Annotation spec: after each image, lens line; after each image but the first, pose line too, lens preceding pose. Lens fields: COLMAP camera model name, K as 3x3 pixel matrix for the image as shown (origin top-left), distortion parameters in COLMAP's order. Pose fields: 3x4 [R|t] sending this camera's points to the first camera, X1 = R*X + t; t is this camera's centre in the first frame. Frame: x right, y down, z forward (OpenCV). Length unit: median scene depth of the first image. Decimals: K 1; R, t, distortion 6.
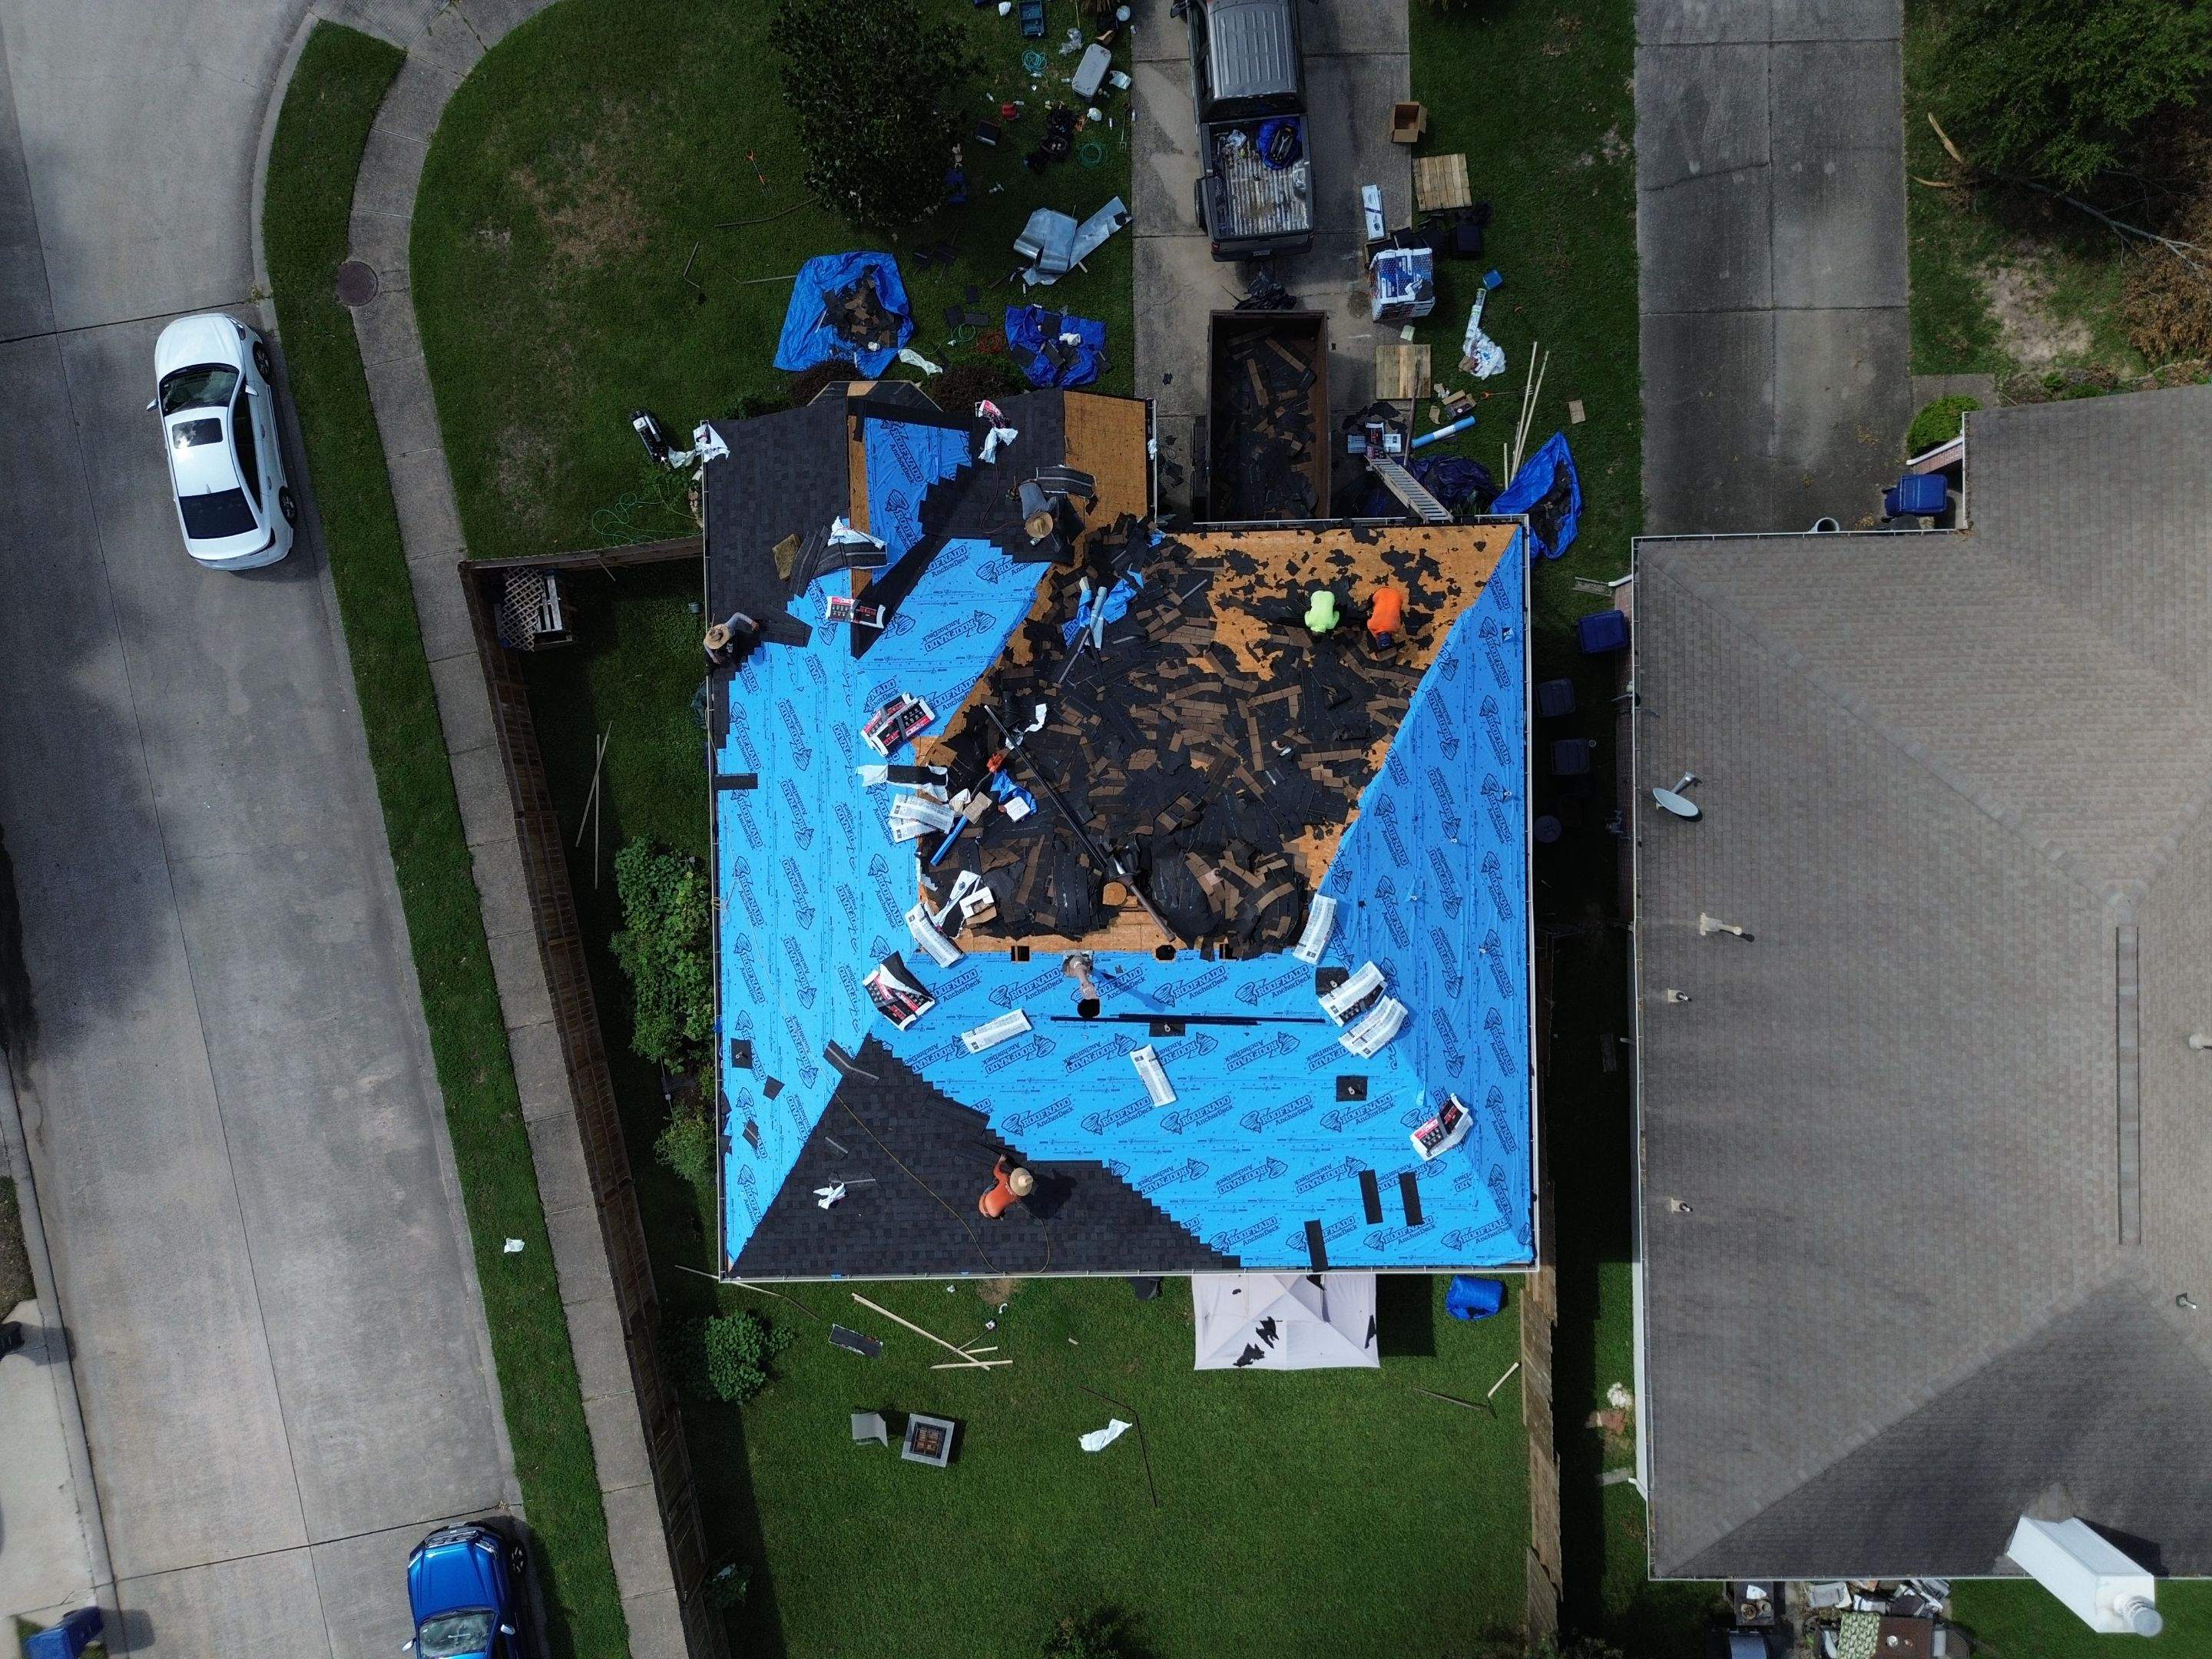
lens RADIAL K [[1536.3, 0, 1106.0], [0, 1536.3, 829.5], [0, 0, 1]] dist [0.068527, -0.062042]
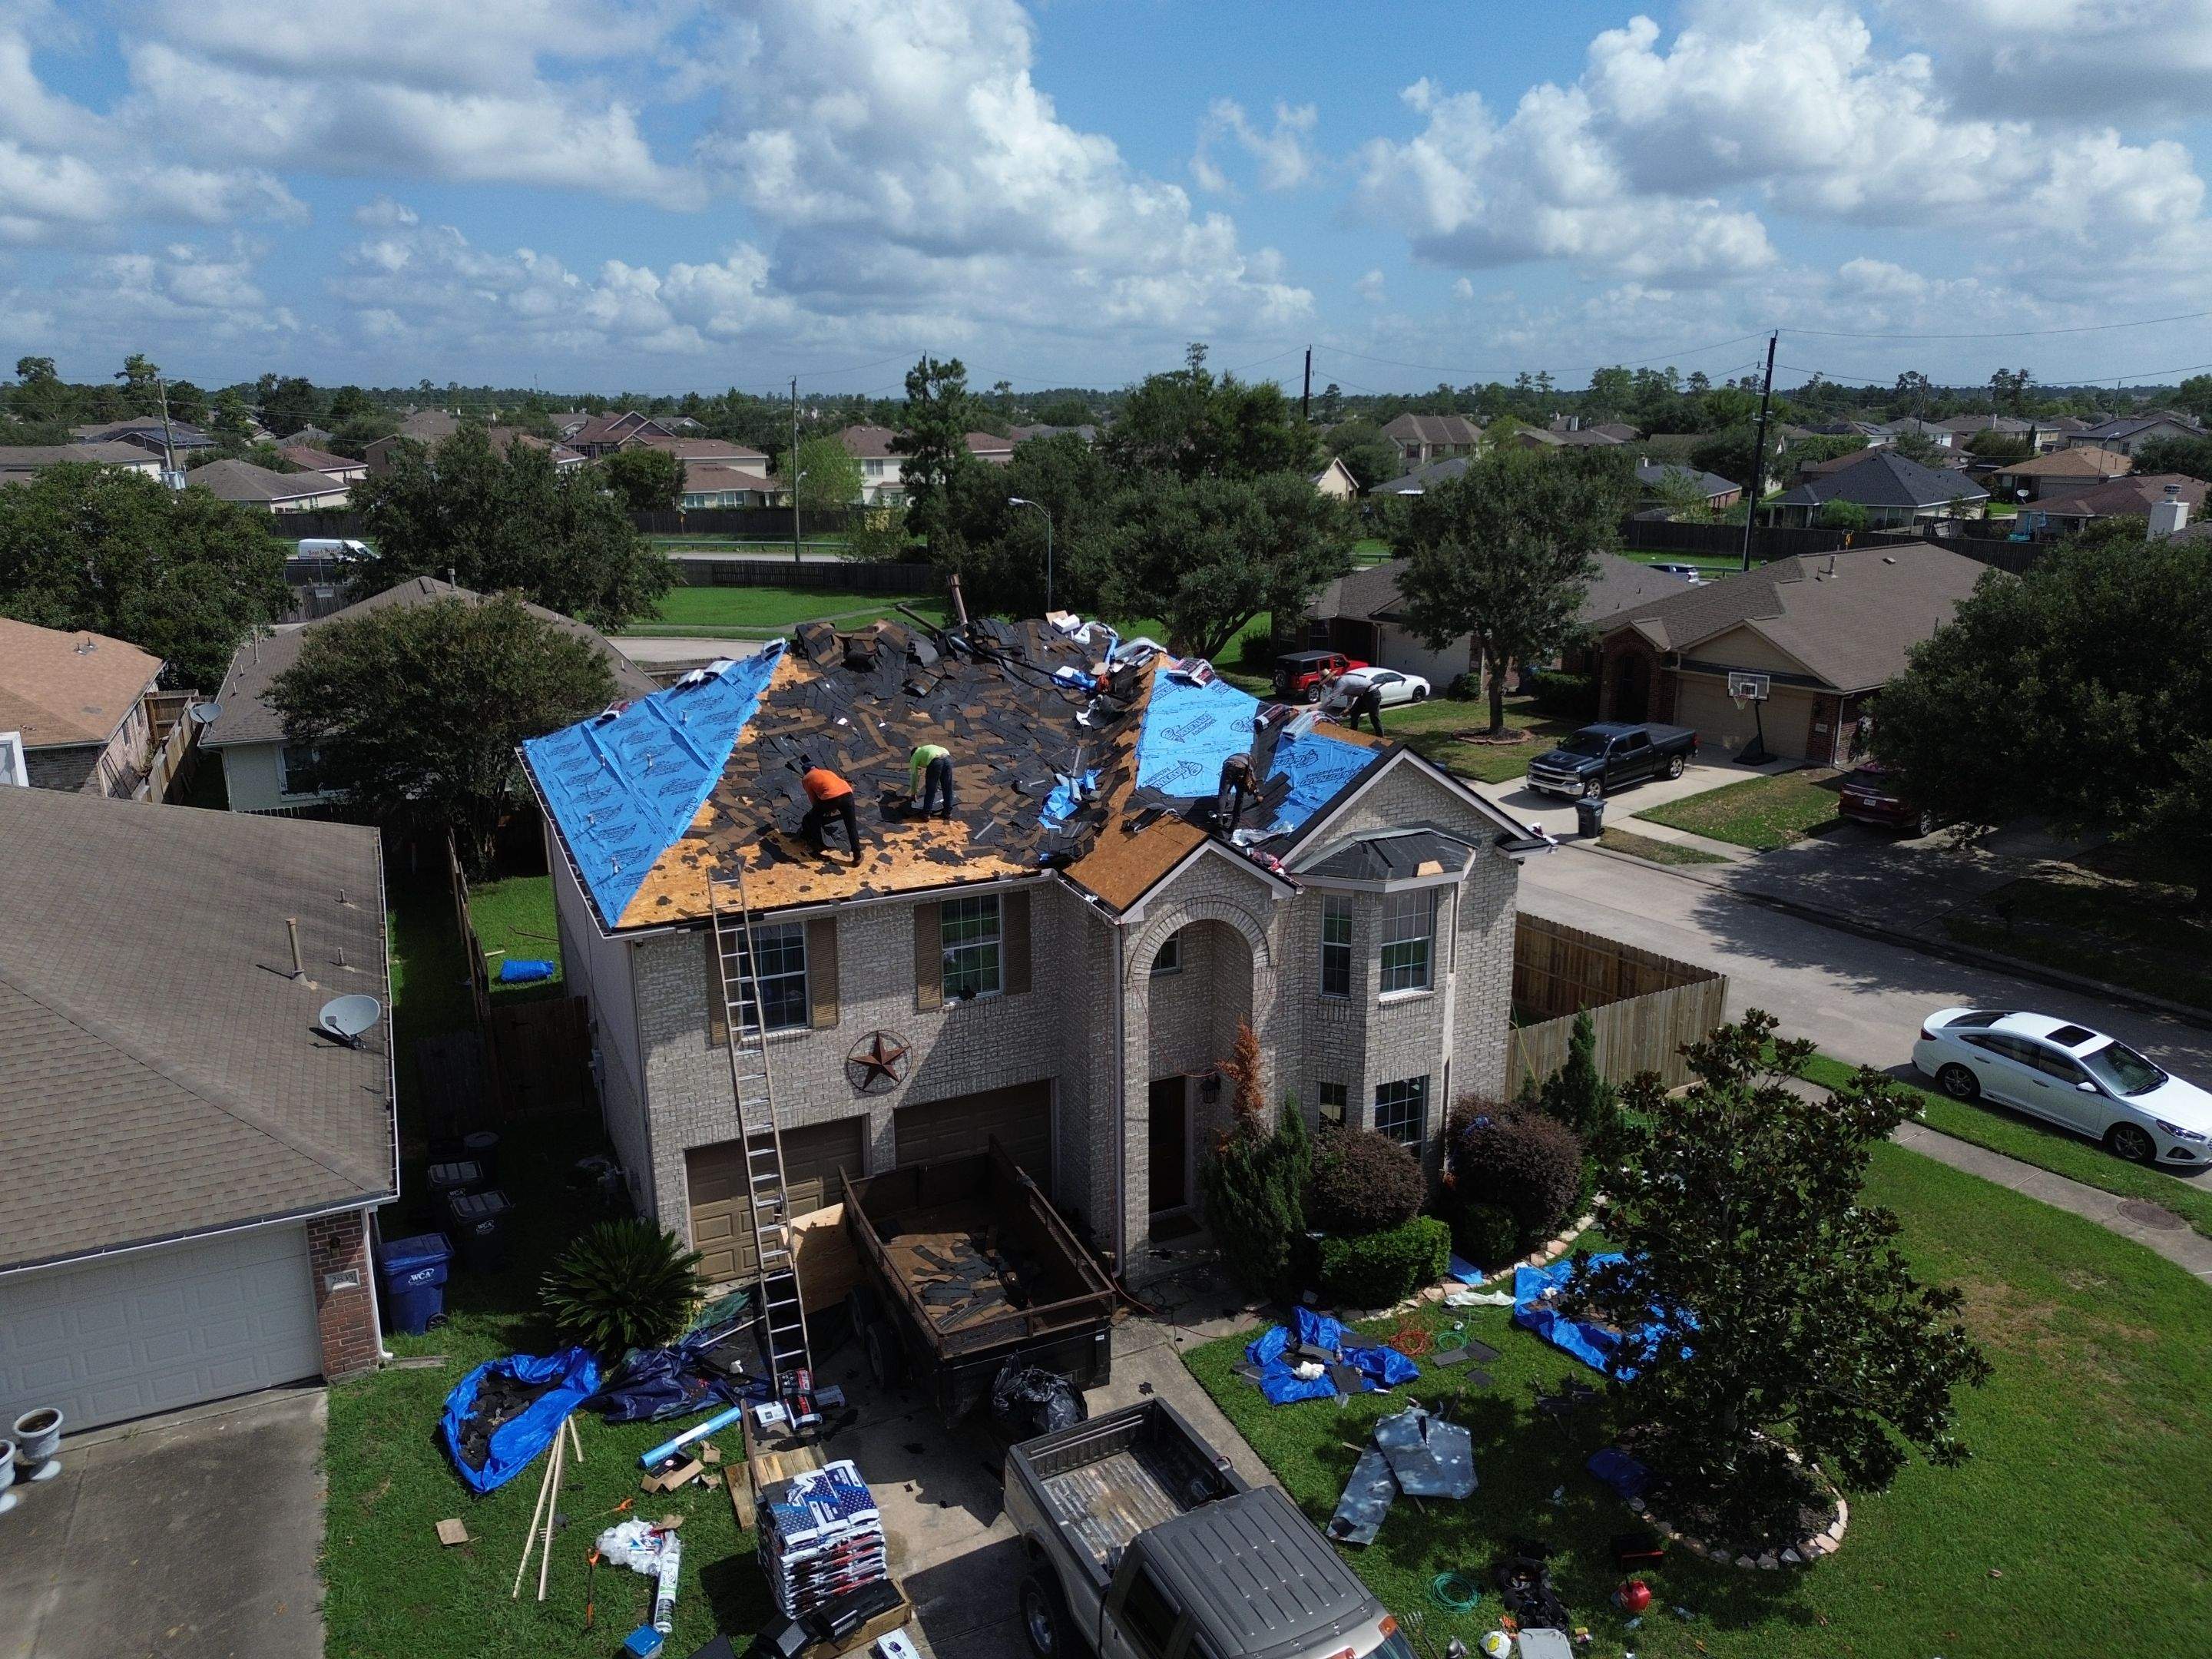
lens RADIAL K [[1585.2, 0, 1119.0], [0, 1585.2, 835.9], [0, 0, 1]] dist [0.026507, -0.004522]
pose [[-0.912158, 0.116140, -0.393039, 0.348155], [-0.409819, -0.248970, 0.877532, -0.995890], [0.004062, 0.961522, 0.274697, 0.748182]]
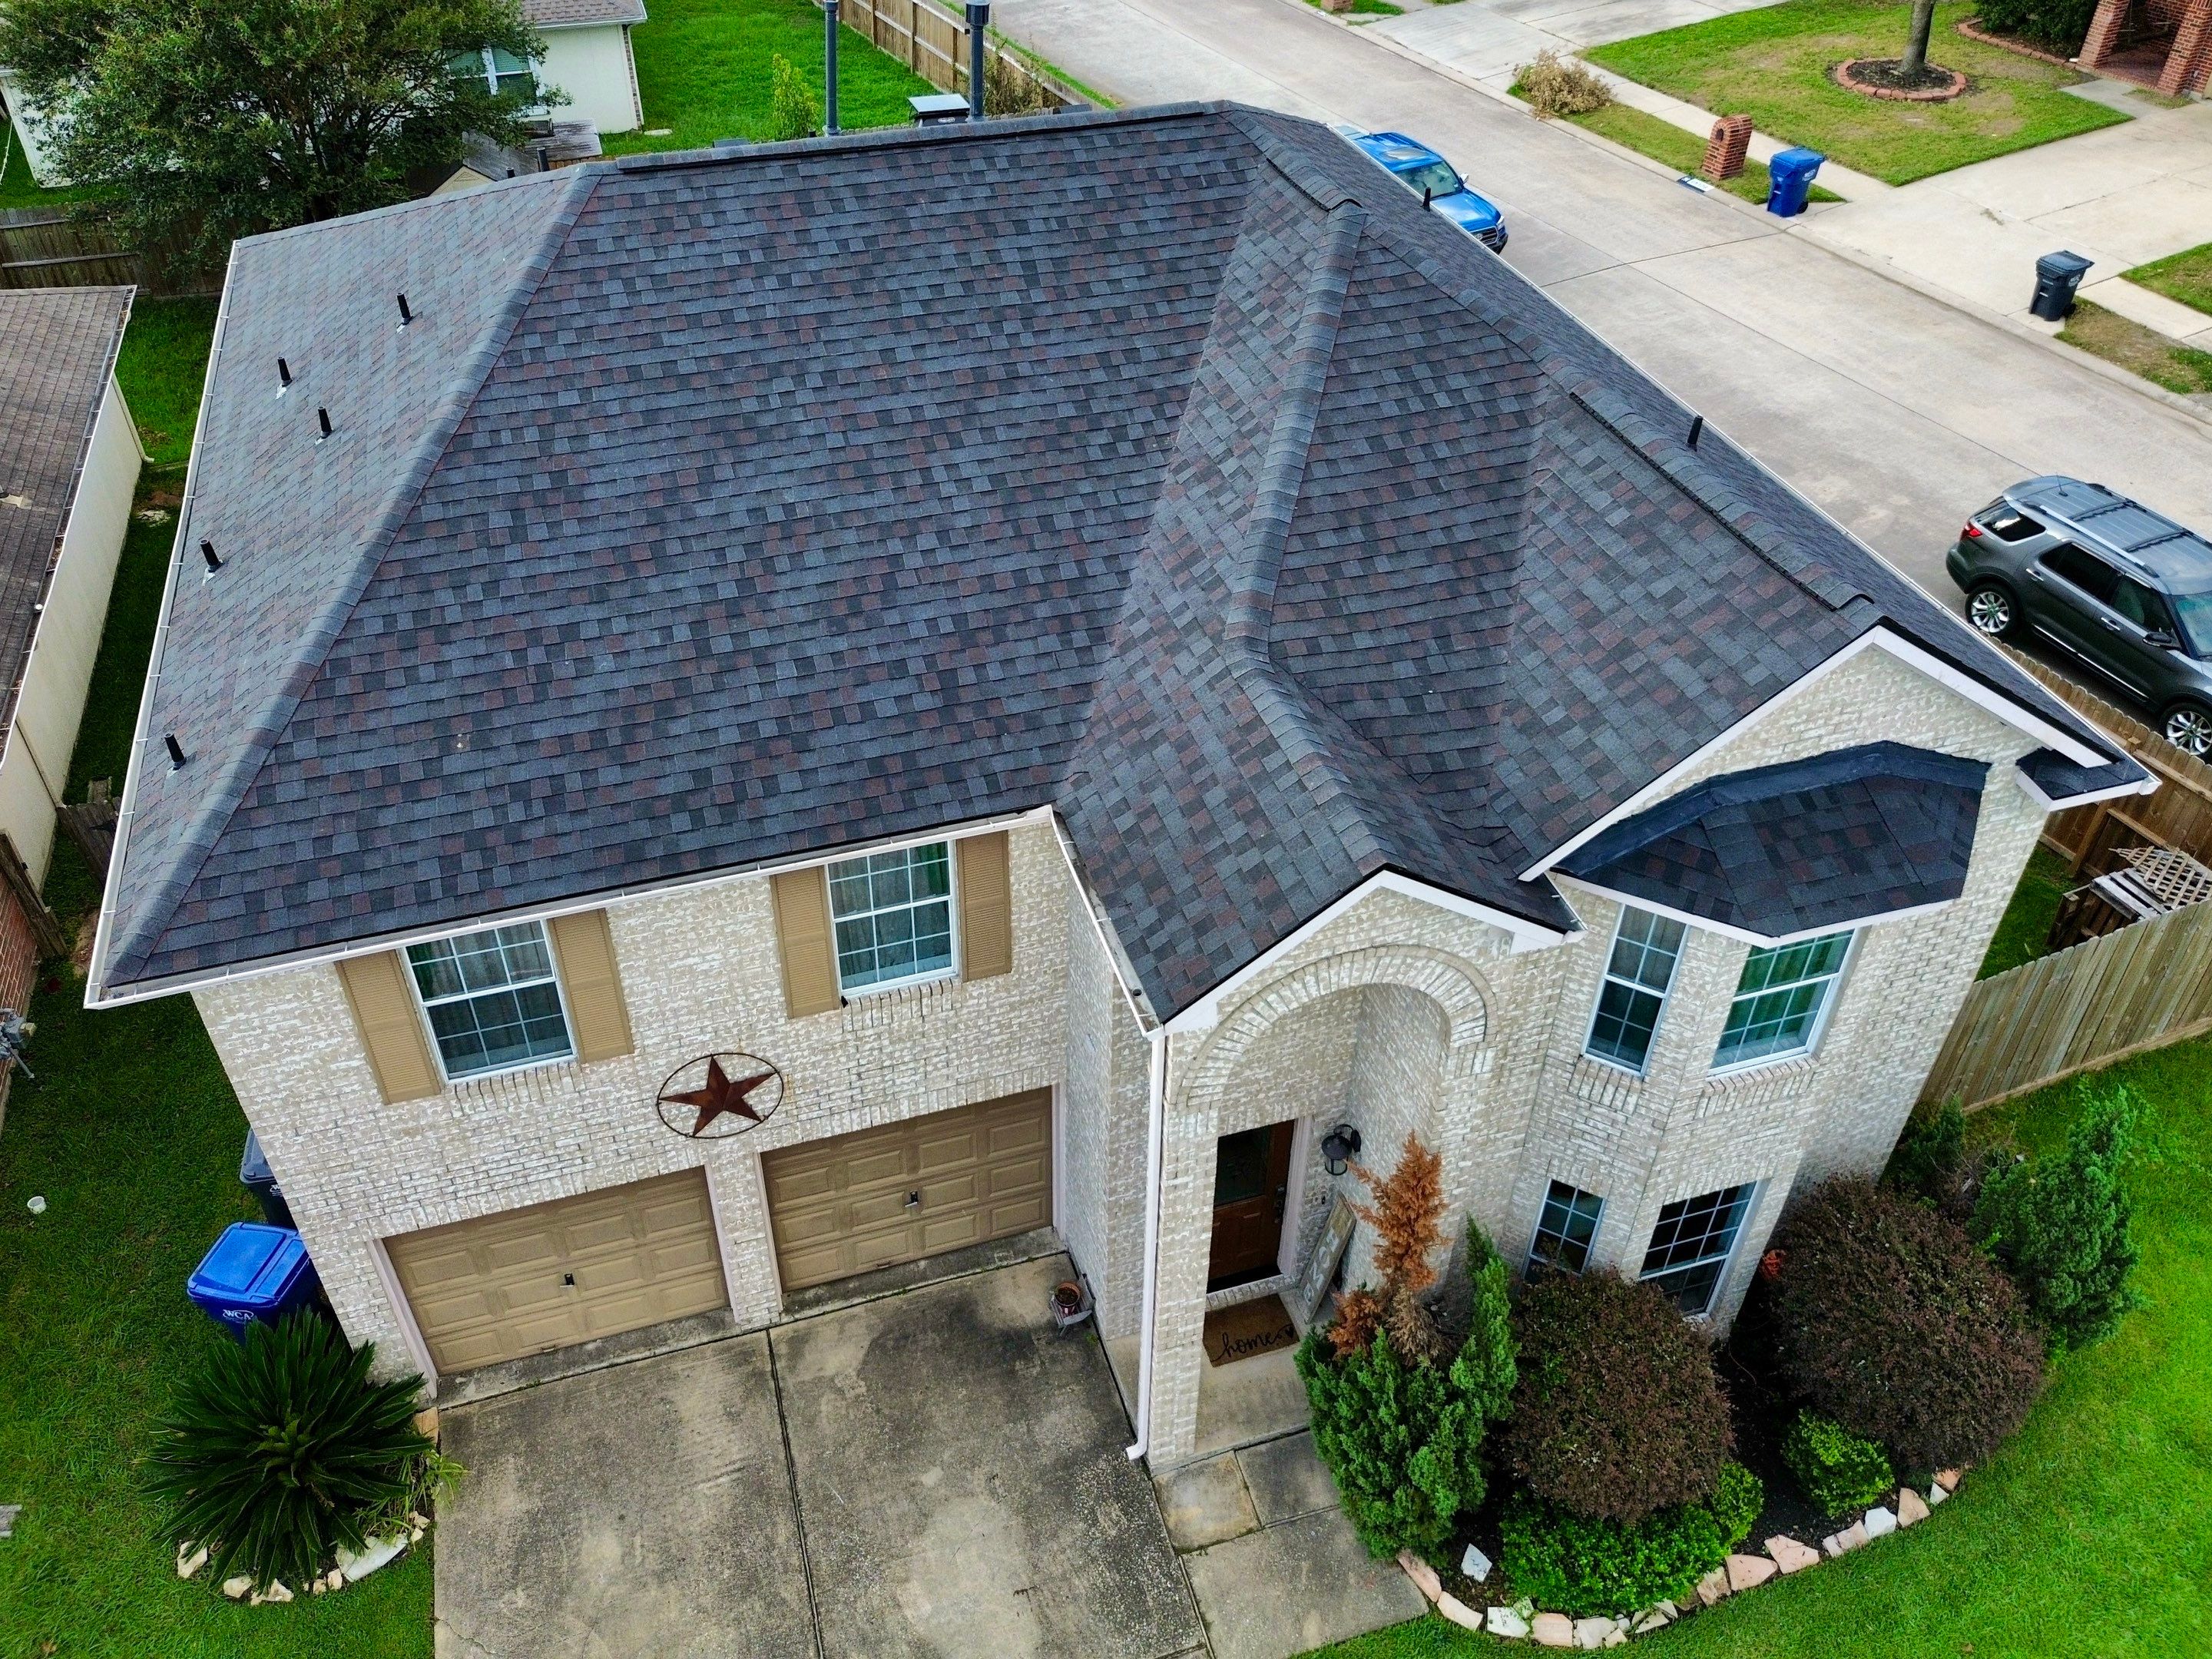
lens RADIAL K [[1585.2, 0, 1119.0], [0, 1585.2, 835.9], [0, 0, 1]] dist [0.026507, -0.004522]
pose [[-0.959872, 0.193537, -0.202952, 0.106699], [-0.280428, -0.656090, 0.700646, -0.515571], [0.002446, 0.729444, 0.684036, 0.732164]]
